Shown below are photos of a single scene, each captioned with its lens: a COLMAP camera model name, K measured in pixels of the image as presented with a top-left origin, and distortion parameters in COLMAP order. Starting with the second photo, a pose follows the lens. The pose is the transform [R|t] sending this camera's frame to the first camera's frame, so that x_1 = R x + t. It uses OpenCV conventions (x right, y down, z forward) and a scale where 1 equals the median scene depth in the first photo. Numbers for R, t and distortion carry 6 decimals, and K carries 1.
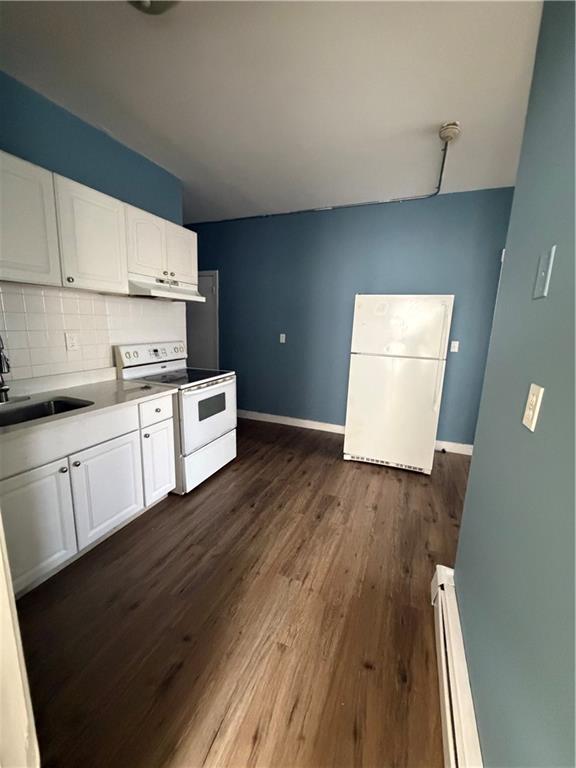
lens RADIAL K [[307.0, 0, 288.0], [0, 307.0, 384.0], [0, 0, 1]] dist [-0.001018, -0.000003]
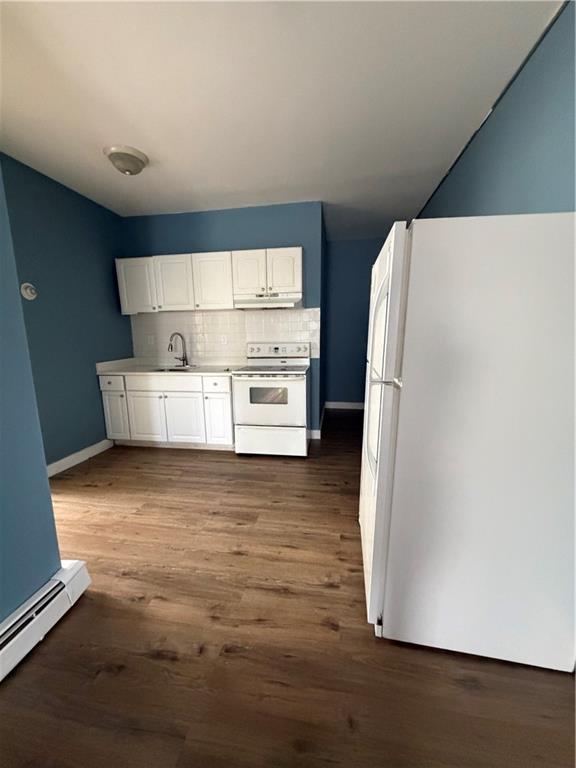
lens RADIAL K [[307.0, 0, 288.0], [0, 307.0, 384.0], [0, 0, 1]] dist [-0.001018, -0.000003]
pose [[0.225303, 0.132549, -0.965230, 0.998085], [-0.170222, 0.980820, 0.094957, -0.107295], [0.959303, 0.142910, 0.243544, 0.869609]]
